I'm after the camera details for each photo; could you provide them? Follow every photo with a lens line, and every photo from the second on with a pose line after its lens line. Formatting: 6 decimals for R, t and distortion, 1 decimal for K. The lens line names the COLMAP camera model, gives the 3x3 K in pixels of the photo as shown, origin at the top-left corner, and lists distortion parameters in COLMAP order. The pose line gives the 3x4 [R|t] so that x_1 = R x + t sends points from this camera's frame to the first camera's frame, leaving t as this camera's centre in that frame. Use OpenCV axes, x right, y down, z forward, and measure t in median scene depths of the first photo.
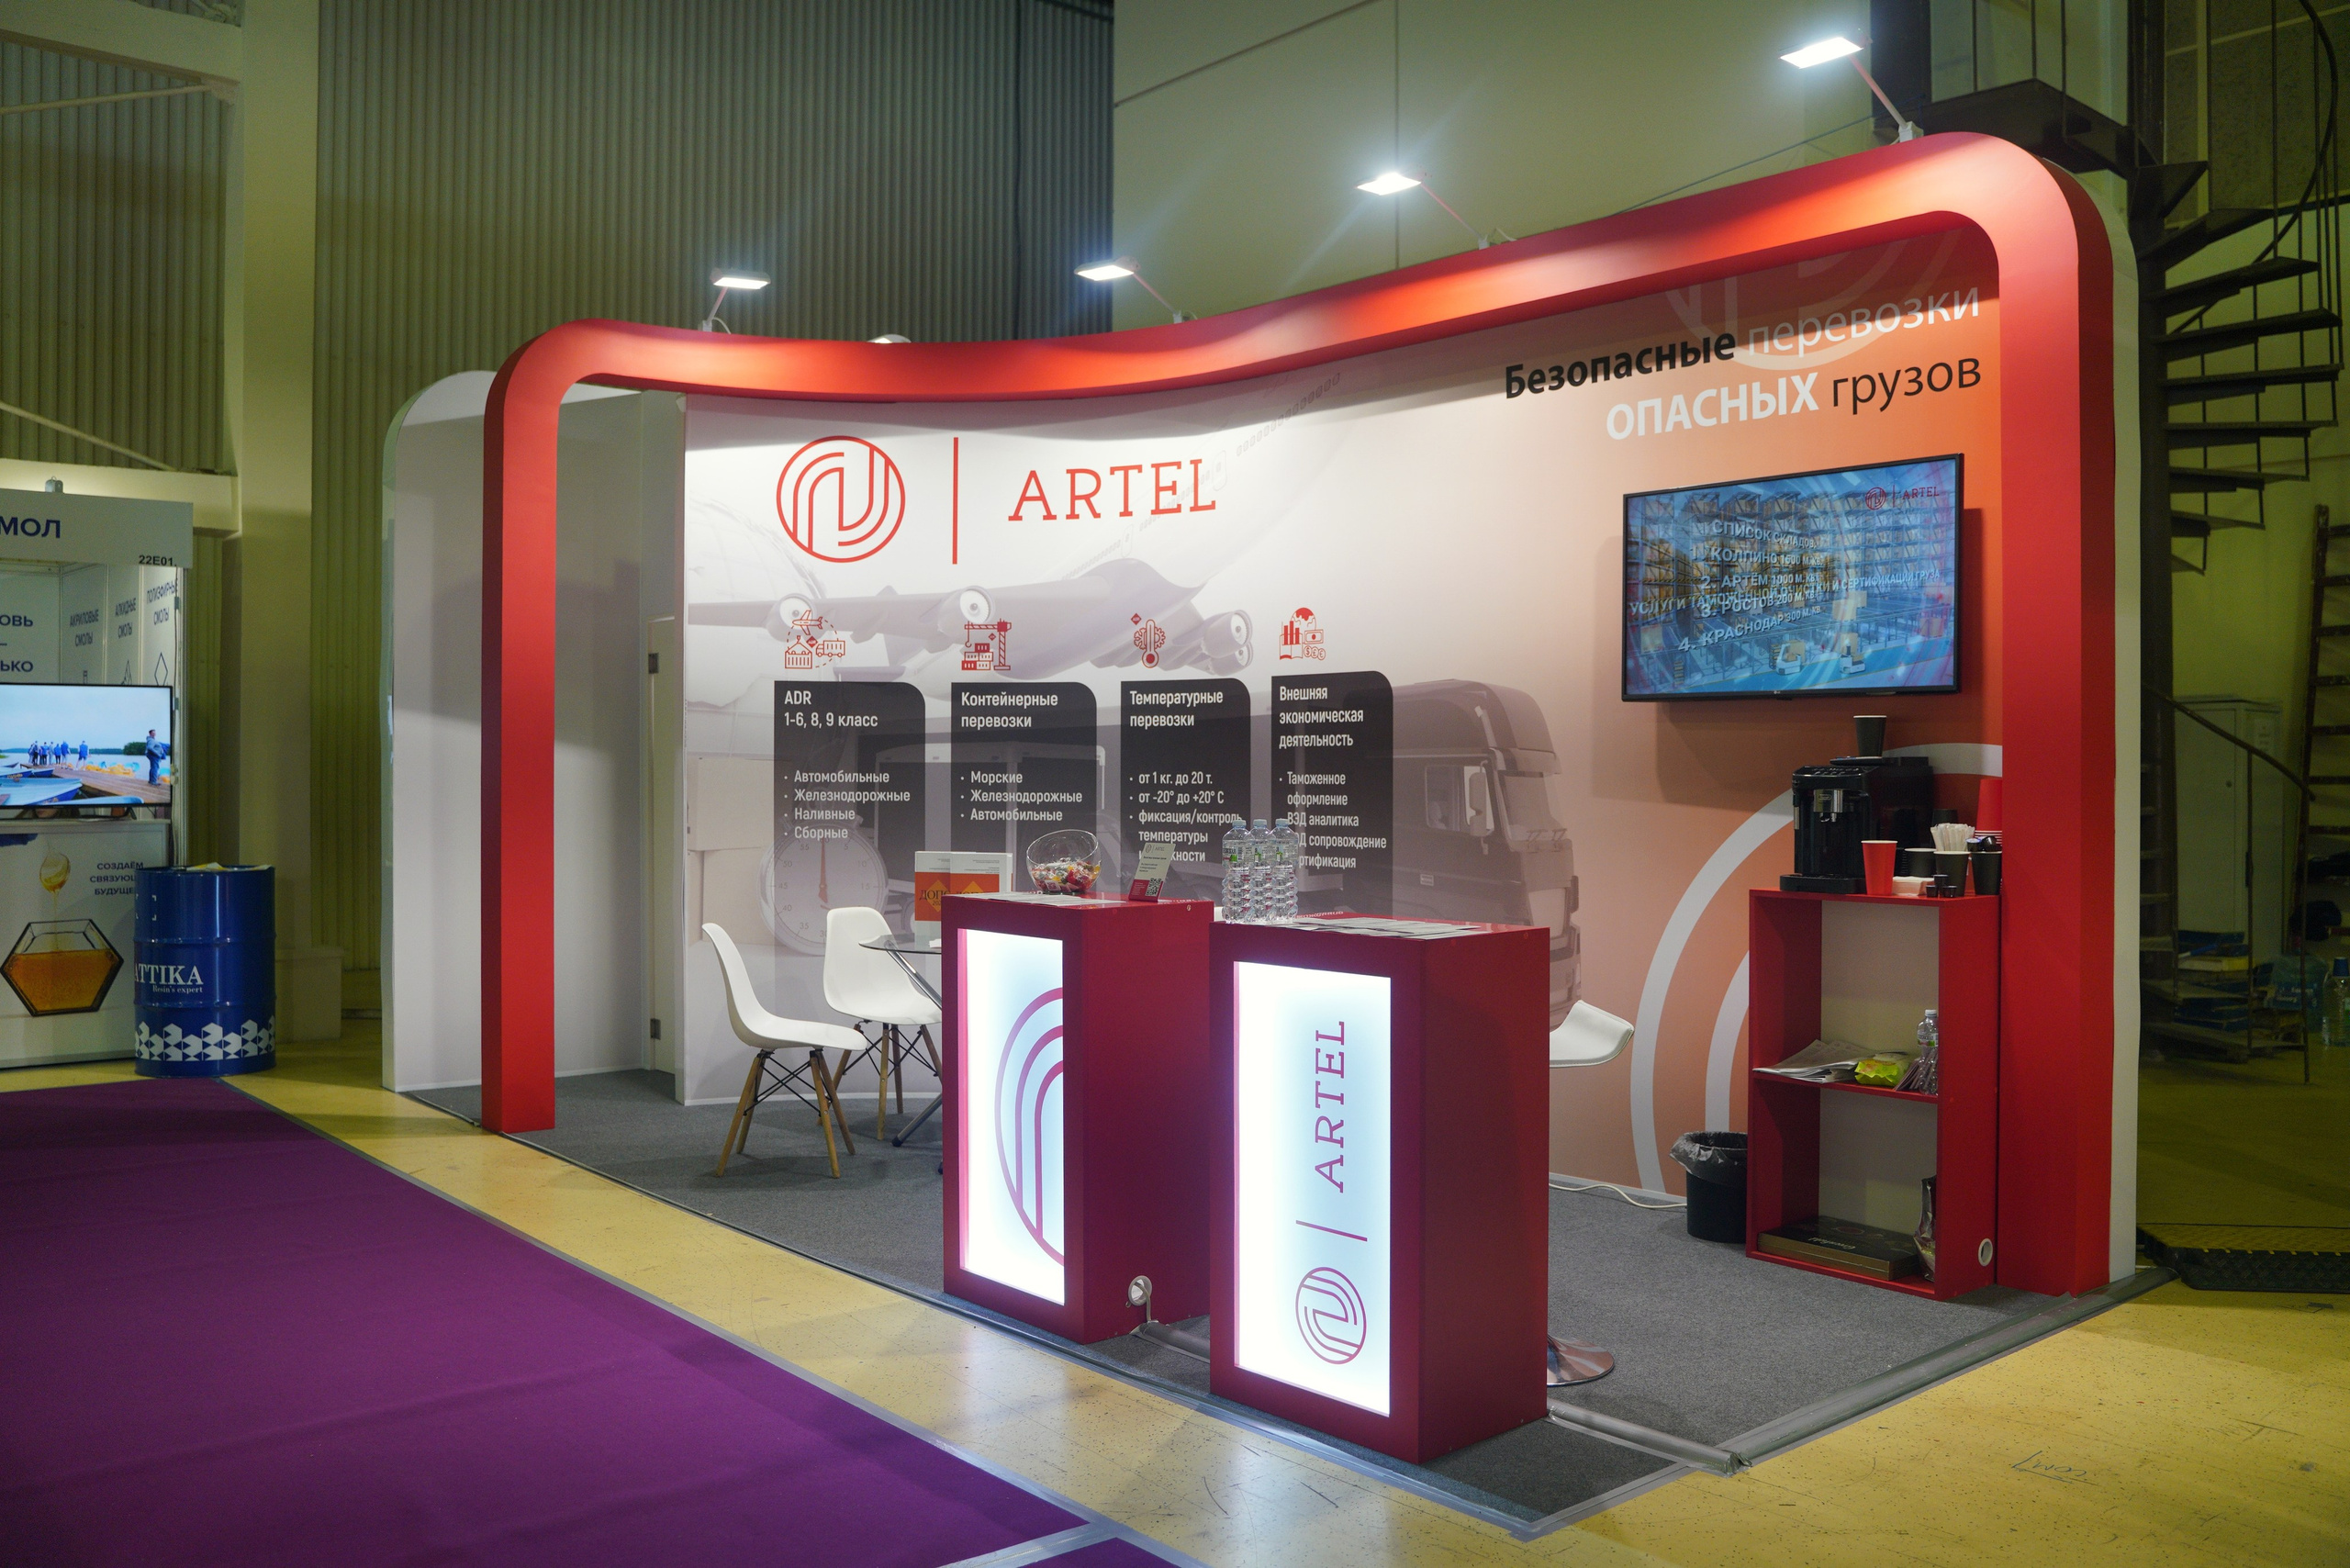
lens RADIAL K [[1847.1, 0, 1160.7], [0, 1847.1, 792.6], [0, 0, 1]] dist [-0.113111, 0.084328]
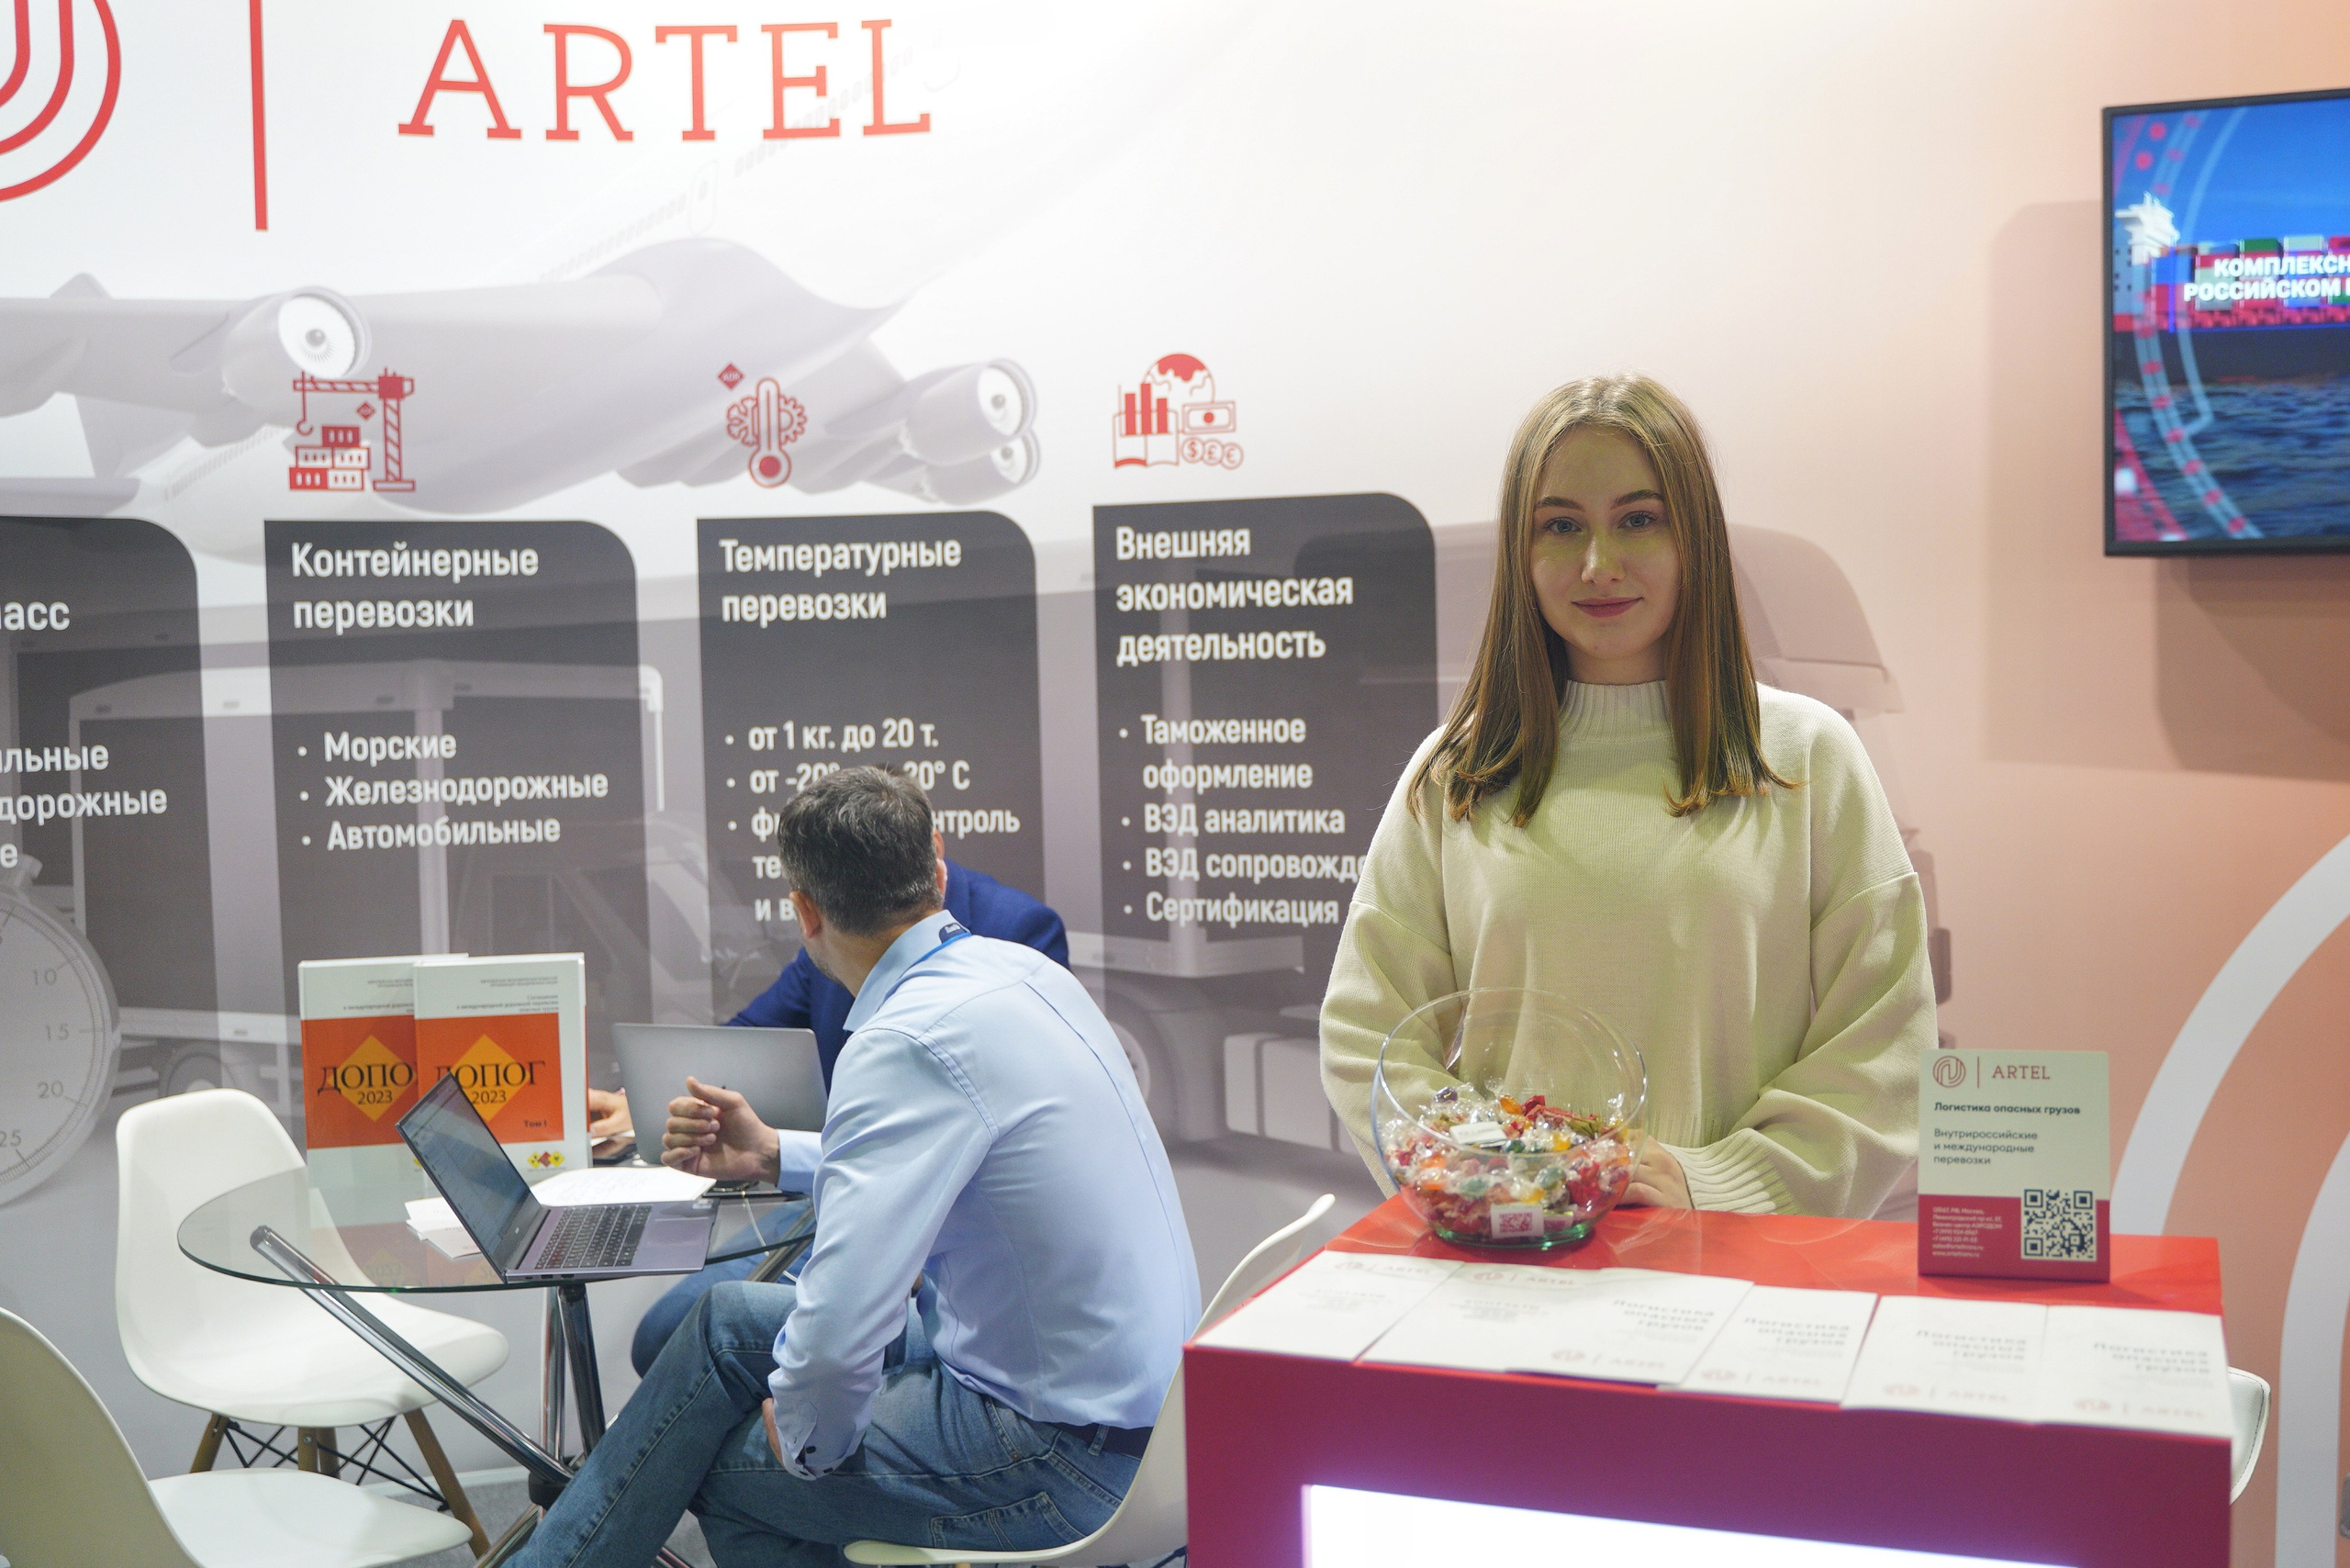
lens RADIAL K [[2215.0, 0, 1305.9], [0, 2215.0, 783.2], [0, 0, 1]] dist [-0.073705, 0.000000]
pose [[0.874206, -0.045353, 0.483432, -0.158011], [0.025994, 0.998572, 0.046674, -0.018847], [-0.484859, -0.028236, 0.874137, 0.493491]]
